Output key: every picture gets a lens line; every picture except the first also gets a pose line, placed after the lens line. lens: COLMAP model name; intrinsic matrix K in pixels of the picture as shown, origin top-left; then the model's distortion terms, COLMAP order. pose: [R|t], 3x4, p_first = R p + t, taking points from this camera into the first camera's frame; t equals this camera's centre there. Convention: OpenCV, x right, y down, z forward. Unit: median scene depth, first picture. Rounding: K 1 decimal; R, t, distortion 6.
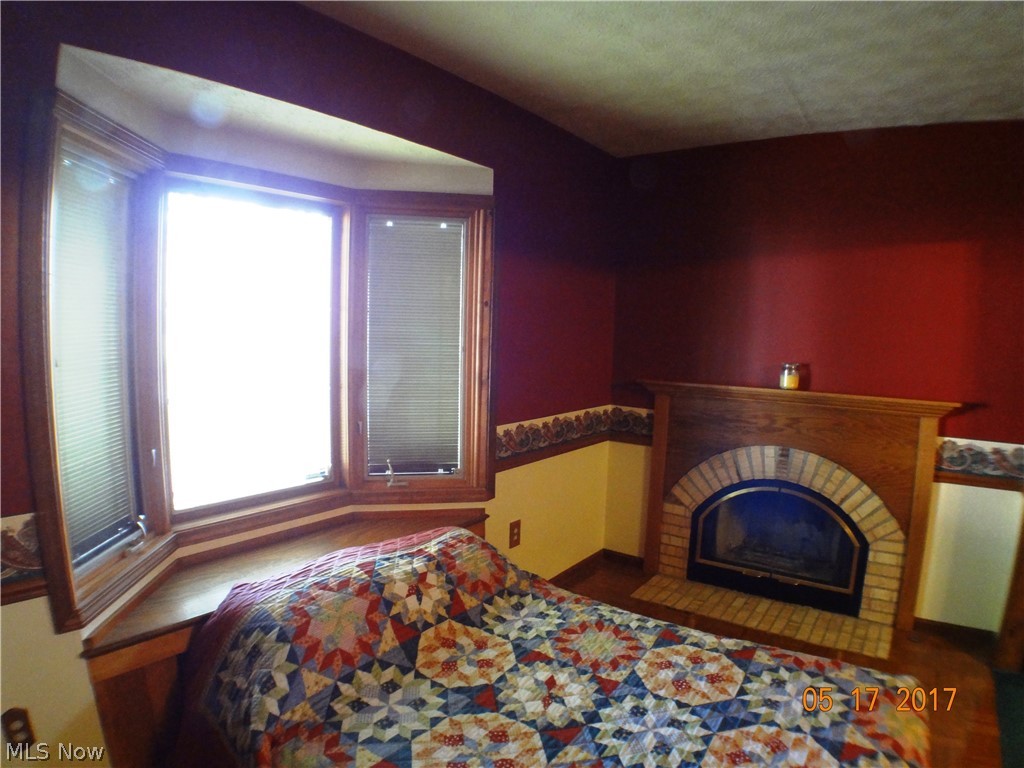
lens RADIAL K [[588.9, 0, 512.0], [0, 588.9, 384.0], [0, 0, 1]] dist [-0.195545, 0.042514]
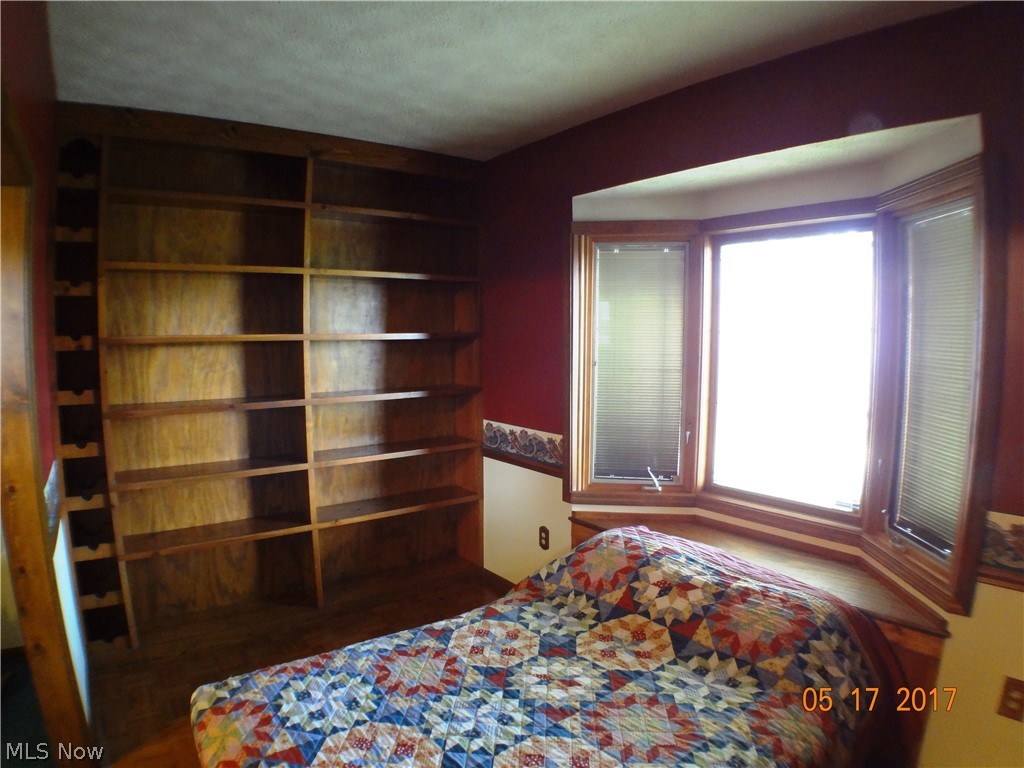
lens RADIAL K [[588.9, 0, 512.0], [0, 588.9, 384.0], [0, 0, 1]] dist [-0.195545, 0.042514]
pose [[-0.266449, 0.061167, -0.961906, 0.684716], [-0.090950, 0.991936, 0.088270, -0.071056], [0.959548, 0.111005, -0.258737, 0.696287]]
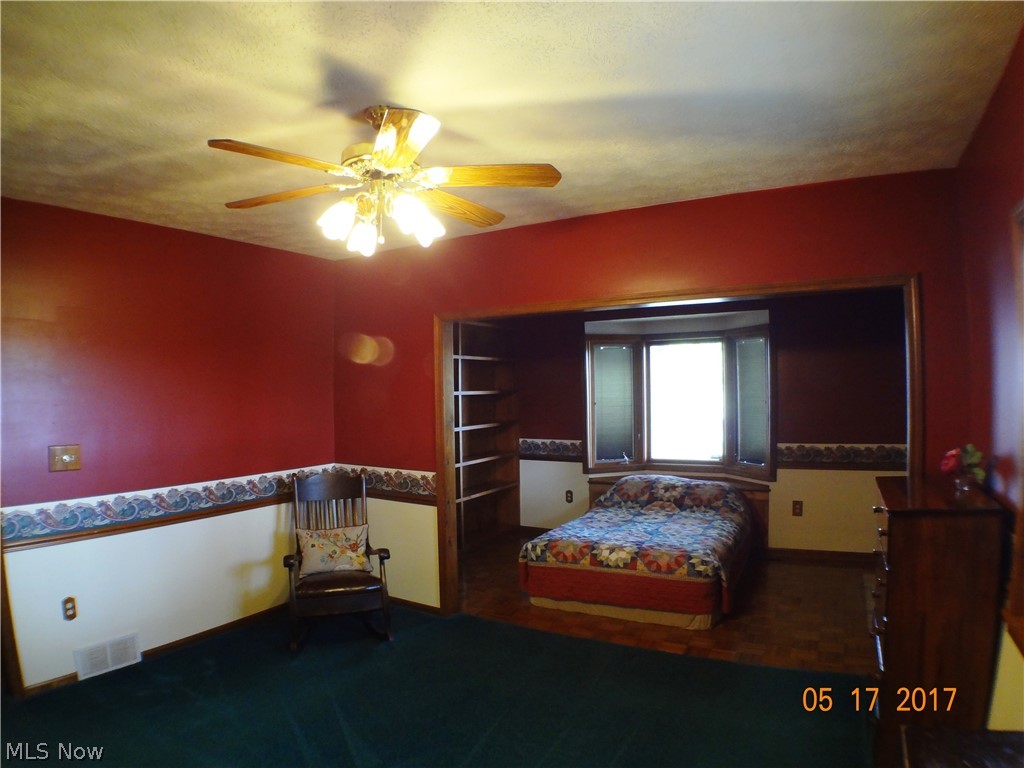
lens RADIAL K [[588.9, 0, 512.0], [0, 588.9, 384.0], [0, 0, 1]] dist [-0.195545, 0.042514]
pose [[0.125626, -0.026228, -0.991731, 1.832551], [-0.066503, 0.997179, -0.034796, 0.002719], [0.989846, 0.070324, 0.123528, -0.085472]]
